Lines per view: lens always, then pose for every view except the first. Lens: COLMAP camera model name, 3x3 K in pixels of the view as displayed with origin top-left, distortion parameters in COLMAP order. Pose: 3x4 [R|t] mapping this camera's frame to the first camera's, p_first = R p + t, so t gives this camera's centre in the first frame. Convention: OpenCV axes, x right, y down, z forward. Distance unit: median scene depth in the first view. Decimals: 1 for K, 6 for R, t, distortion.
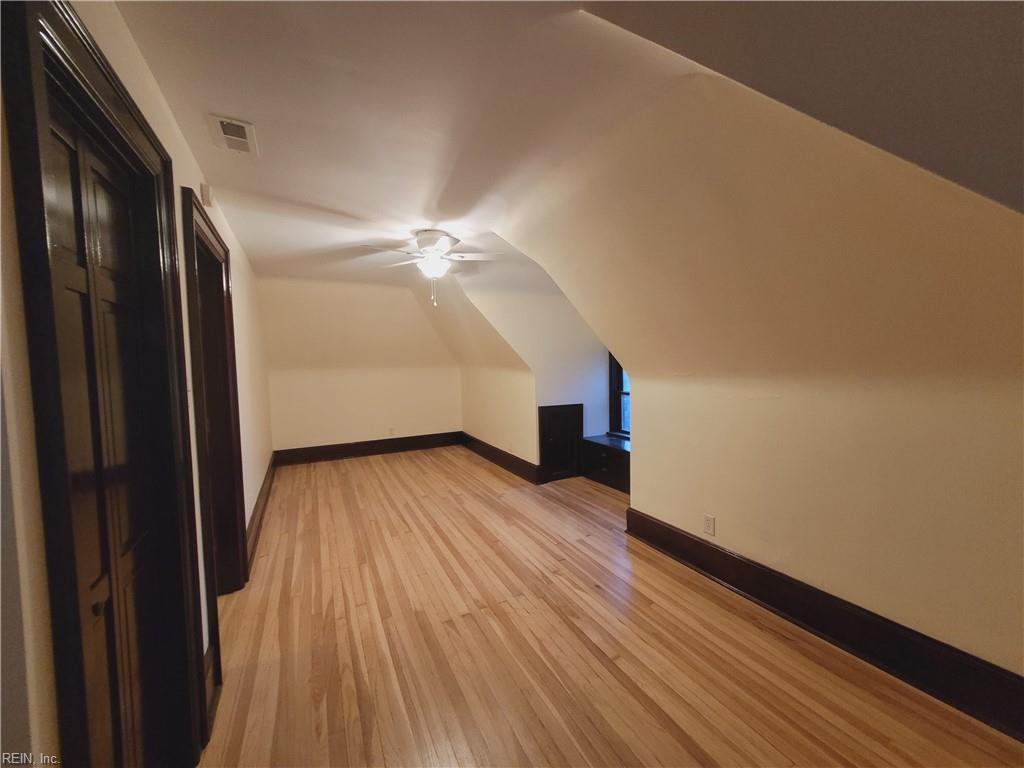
lens RADIAL K [[399.5, 0, 512.7], [0, 399.5, 383.2], [0, 0, 1]] dist [0.002847, -0.000172]
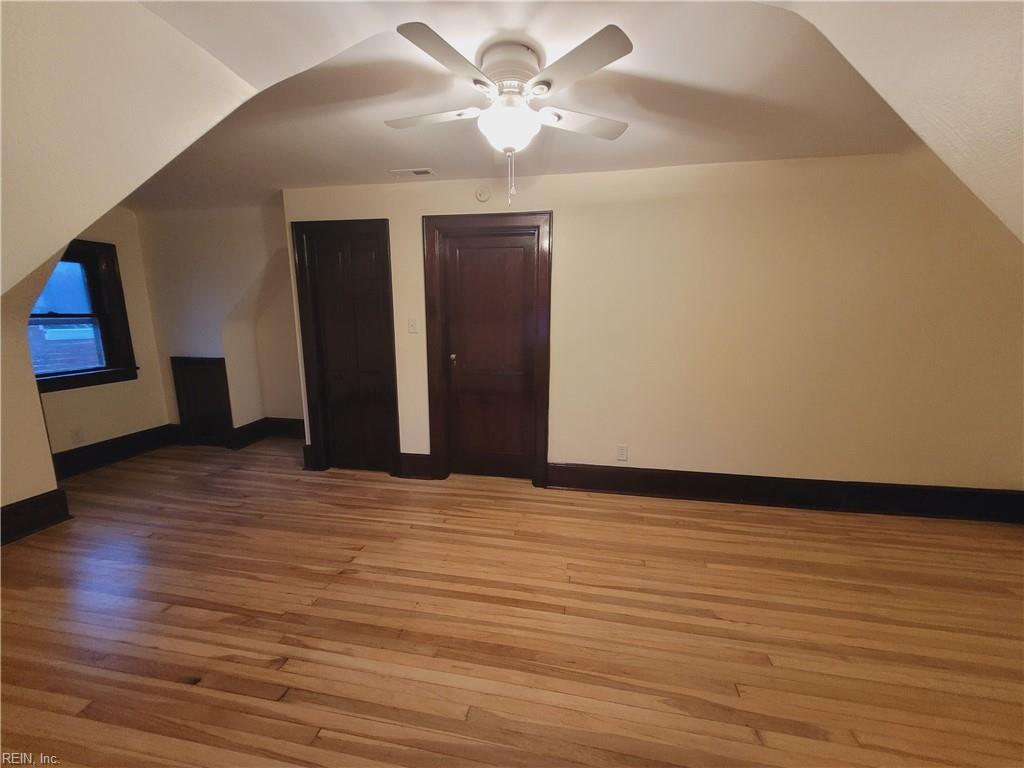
lens RADIAL K [[399.5, 0, 512.7], [0, 399.5, 383.2], [0, 0, 1]] dist [0.002847, -0.000172]
pose [[-0.610412, 0.152906, -0.777185, 0.269863], [-0.036542, 0.974709, 0.220468, -0.079791], [0.791241, 0.162976, -0.589387, 1.390829]]
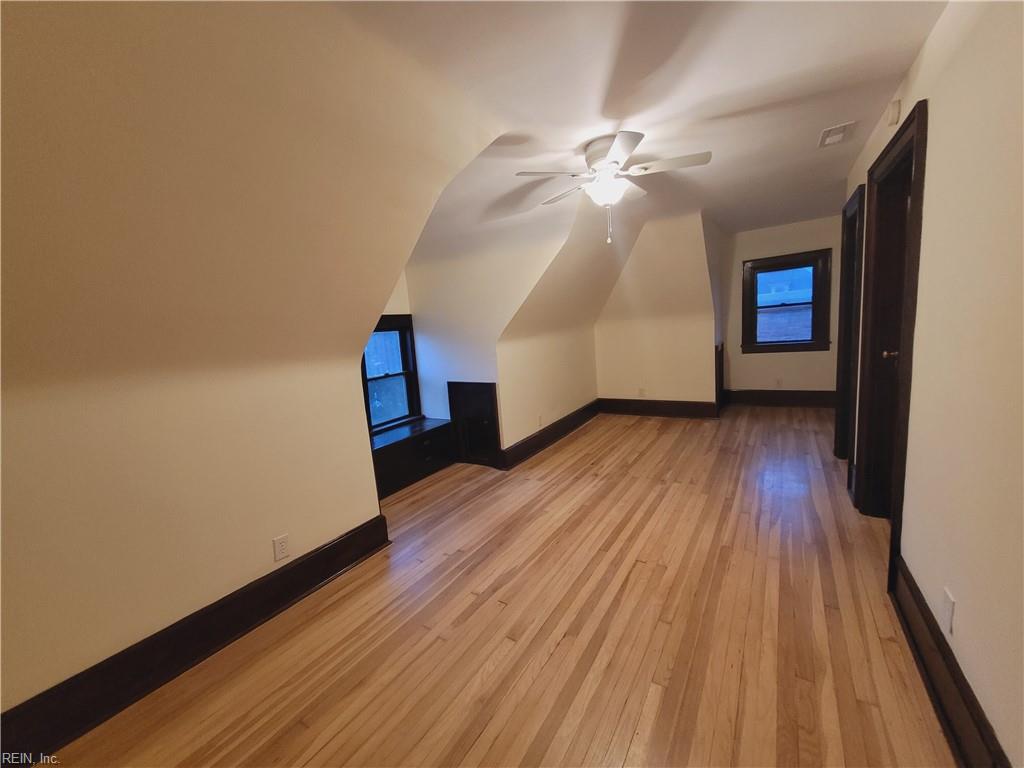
lens RADIAL K [[399.5, 0, 512.7], [0, 399.5, 383.2], [0, 0, 1]] dist [0.002847, -0.000172]
pose [[-0.489917, -0.065809, 0.869282, -0.812540], [0.141261, 0.977976, 0.153650, -0.074037], [-0.860248, 0.198071, -0.469831, 1.612709]]
